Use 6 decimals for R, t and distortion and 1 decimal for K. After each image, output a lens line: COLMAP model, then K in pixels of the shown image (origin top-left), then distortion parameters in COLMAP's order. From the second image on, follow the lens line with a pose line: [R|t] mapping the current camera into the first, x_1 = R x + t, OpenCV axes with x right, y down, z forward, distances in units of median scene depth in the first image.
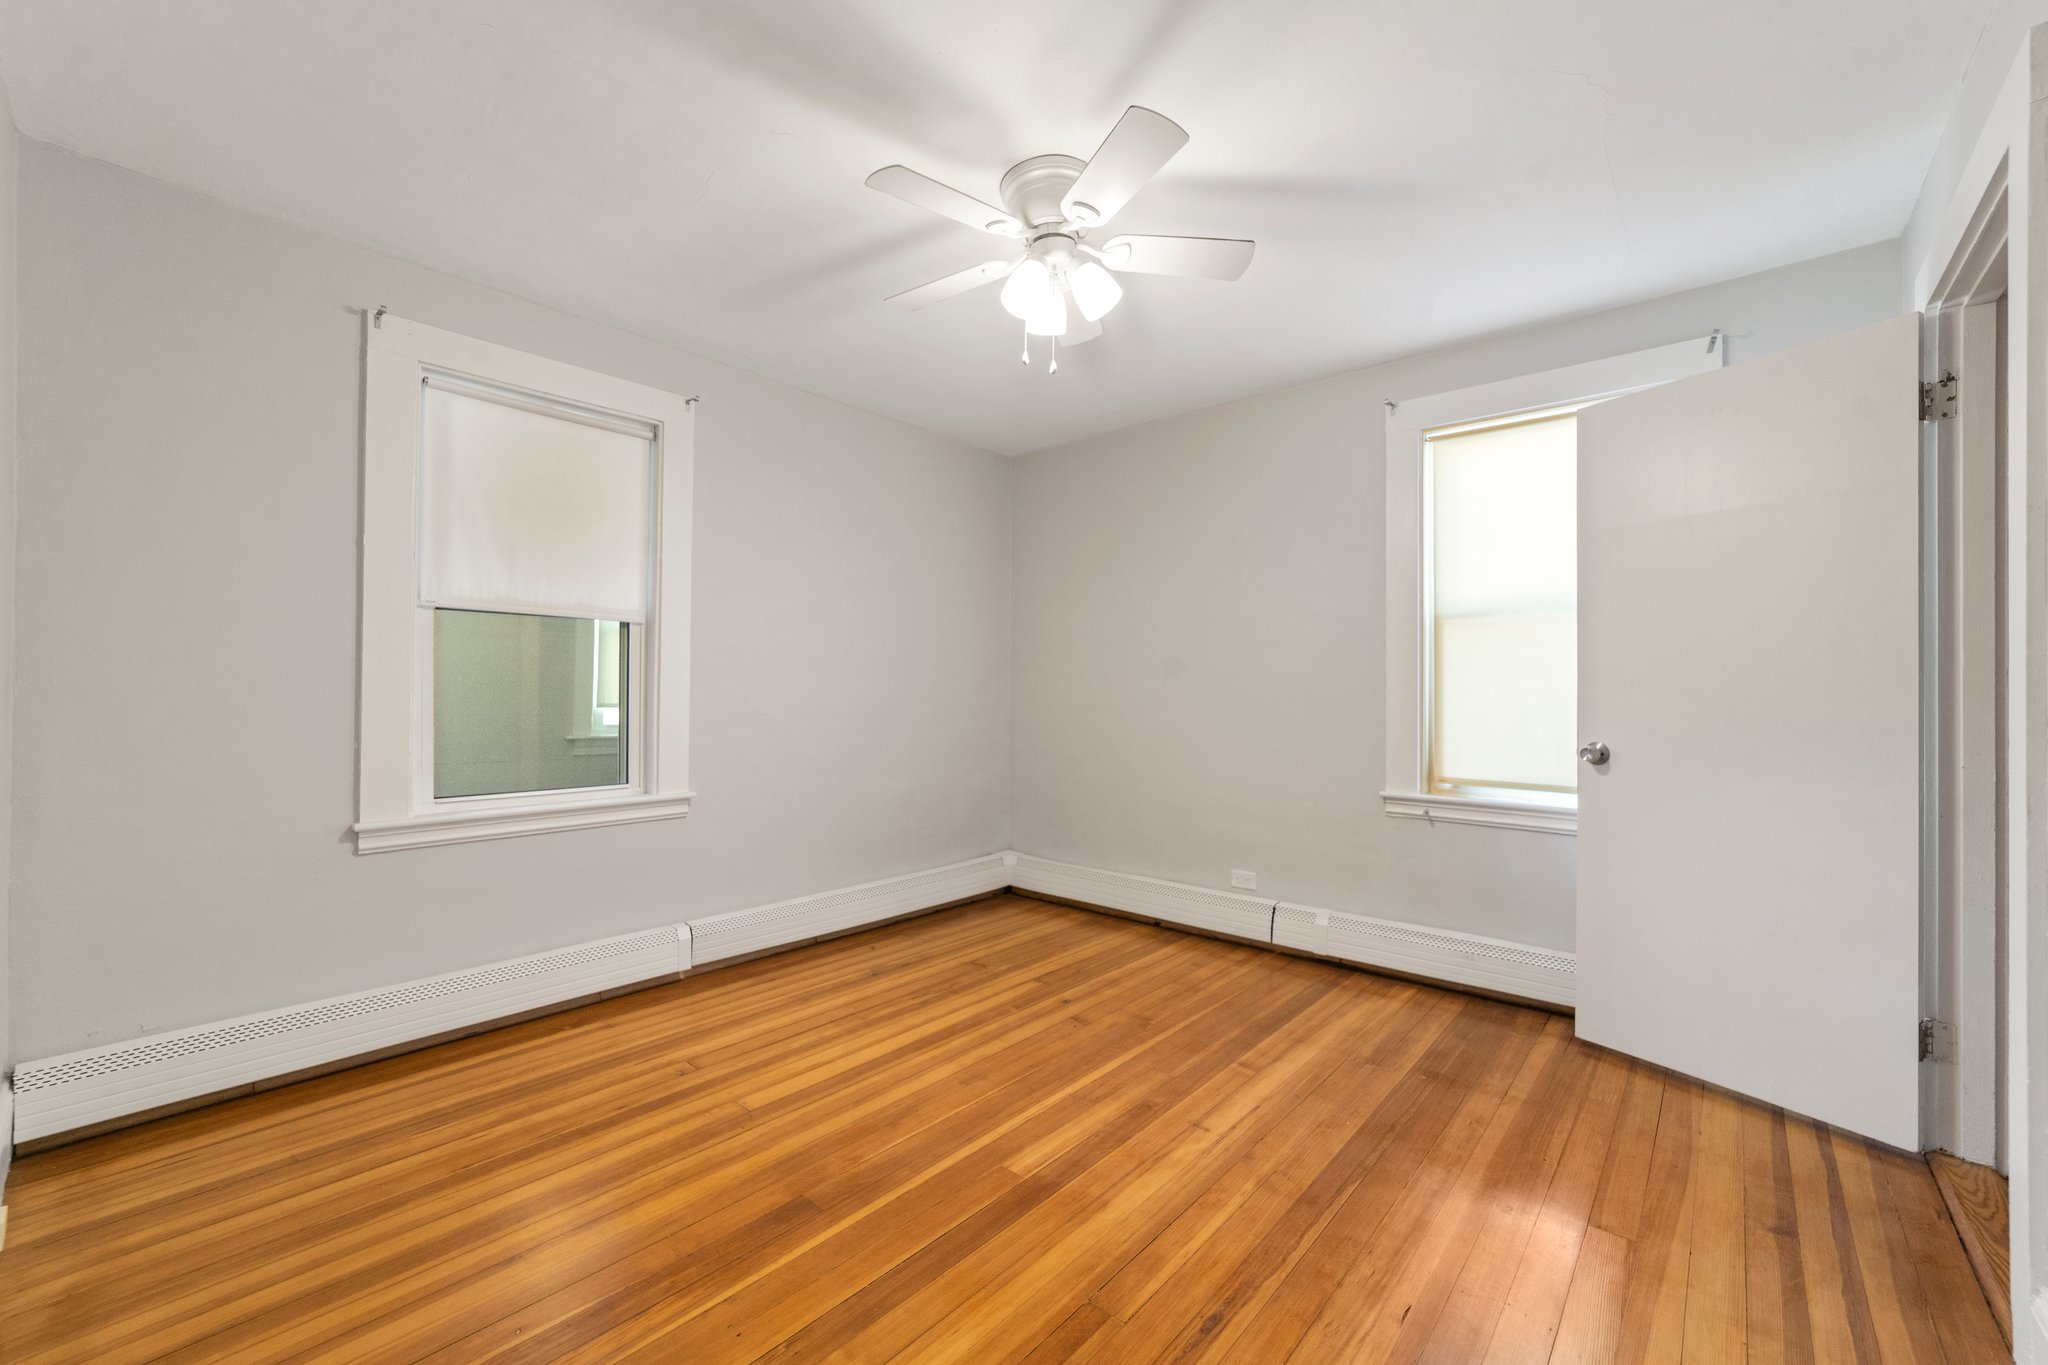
lens RADIAL K [[825.0, 0, 1028.8], [0, 825.0, 685.5], [0, 0, 1]] dist [0.000621, -0.000150]
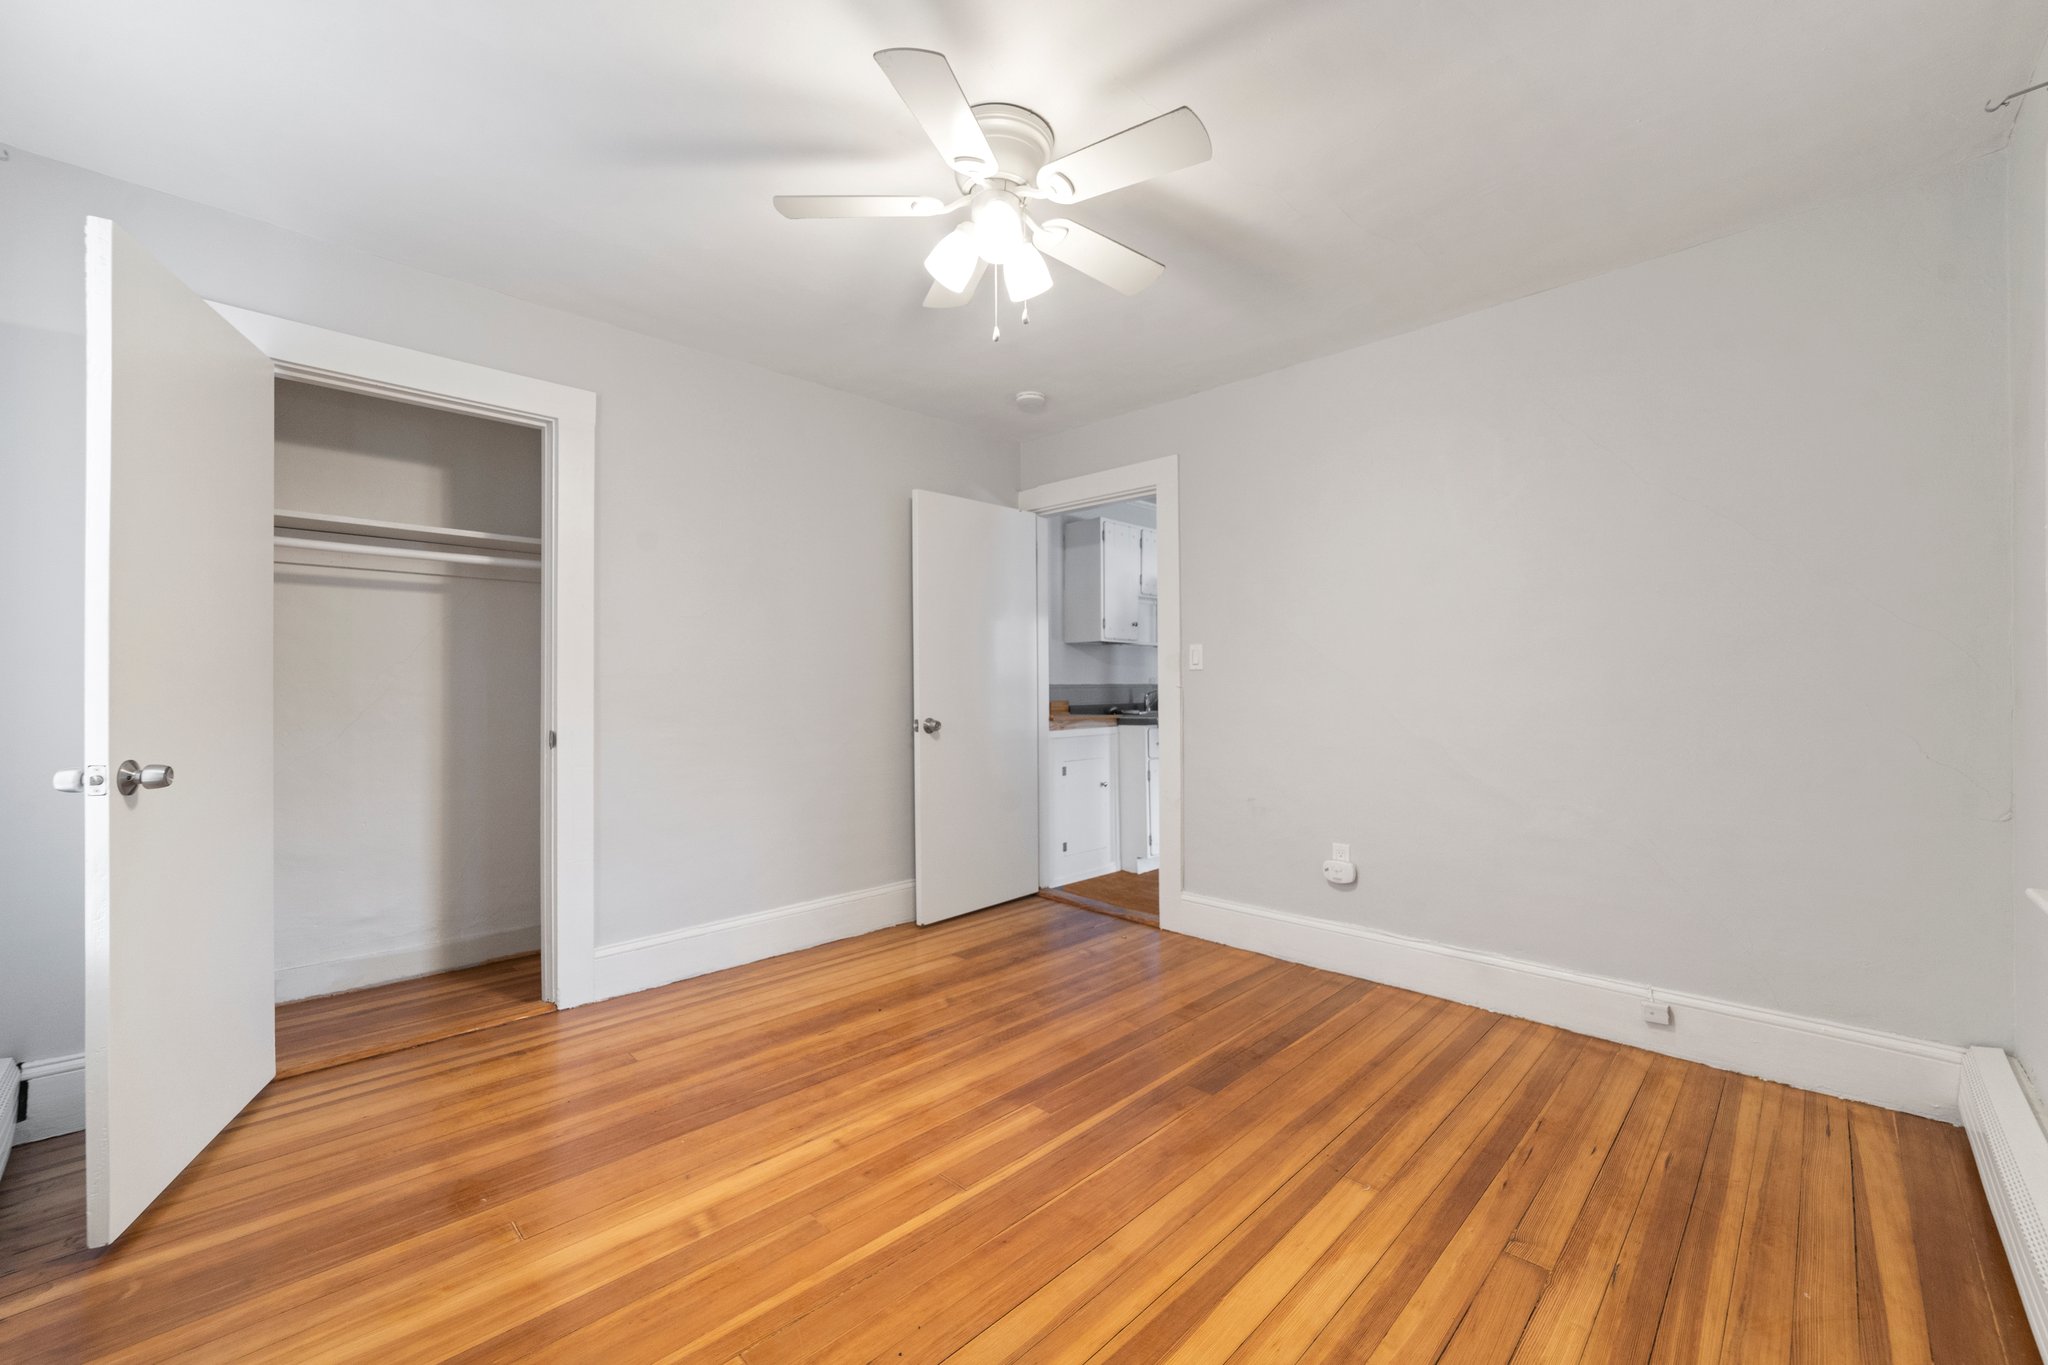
lens RADIAL K [[825.0, 0, 1026.4], [0, 825.0, 685.0], [0, 0, 1]] dist [0.000621, -0.000150]
pose [[-0.997573, -0.001450, 0.069606, -0.068625], [-0.002603, 0.999861, -0.016481, 0.021826], [-0.069573, -0.016622, -0.997438, 1.880755]]
